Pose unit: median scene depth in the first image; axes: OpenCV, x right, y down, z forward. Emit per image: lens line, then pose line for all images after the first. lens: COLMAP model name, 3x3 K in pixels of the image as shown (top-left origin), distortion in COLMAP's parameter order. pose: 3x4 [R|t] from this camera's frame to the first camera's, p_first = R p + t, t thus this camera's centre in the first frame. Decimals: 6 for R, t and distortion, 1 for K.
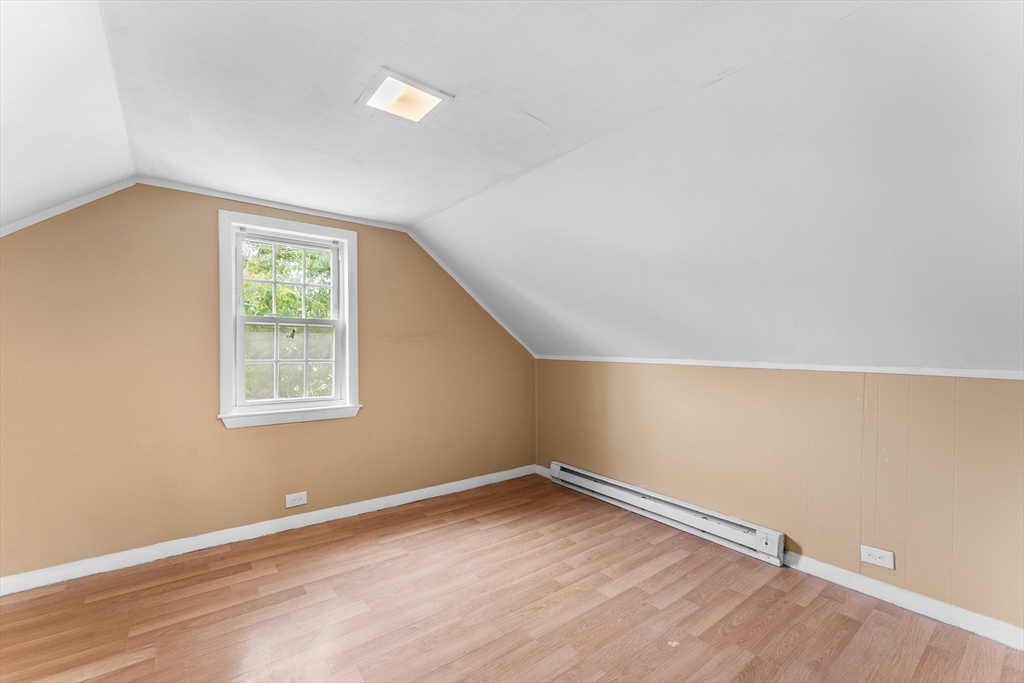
lens RADIAL K [[426.9, 0, 512.9], [0, 426.9, 337.9], [0, 0, 1]] dist [0.000269, -0.000111]
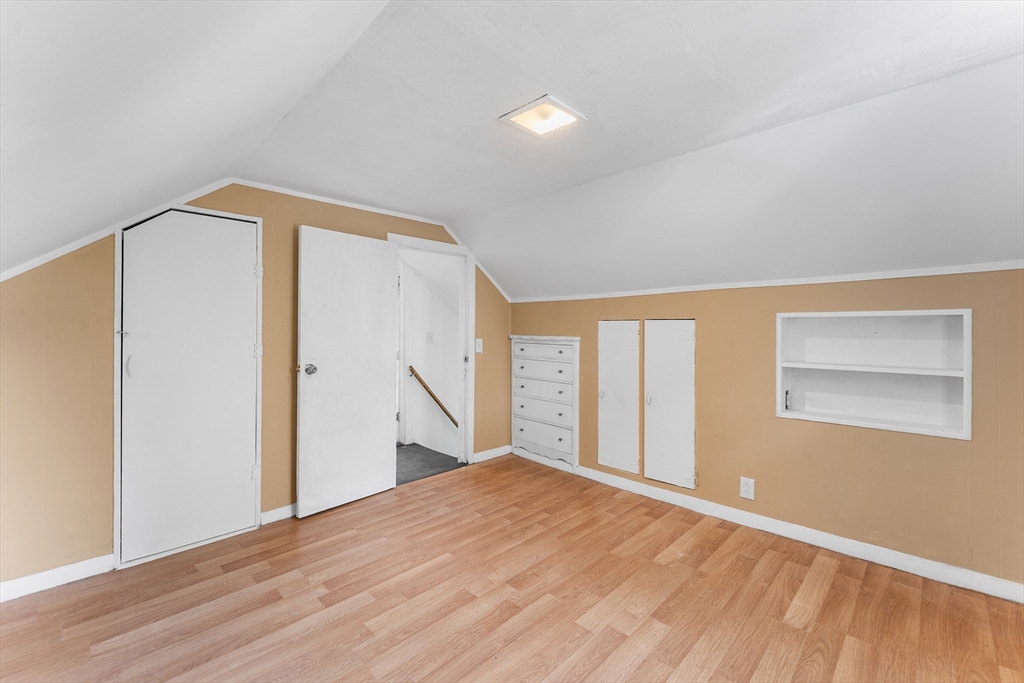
lens RADIAL K [[426.9, 0, 512.8], [0, 426.9, 336.2], [0, 0, 1]] dist [0.000269, -0.000111]
pose [[-0.991703, -0.005422, -0.128436, -0.027215], [-0.005854, 0.999978, 0.002983, 0.030351], [0.128417, 0.003710, -0.991713, 1.952012]]
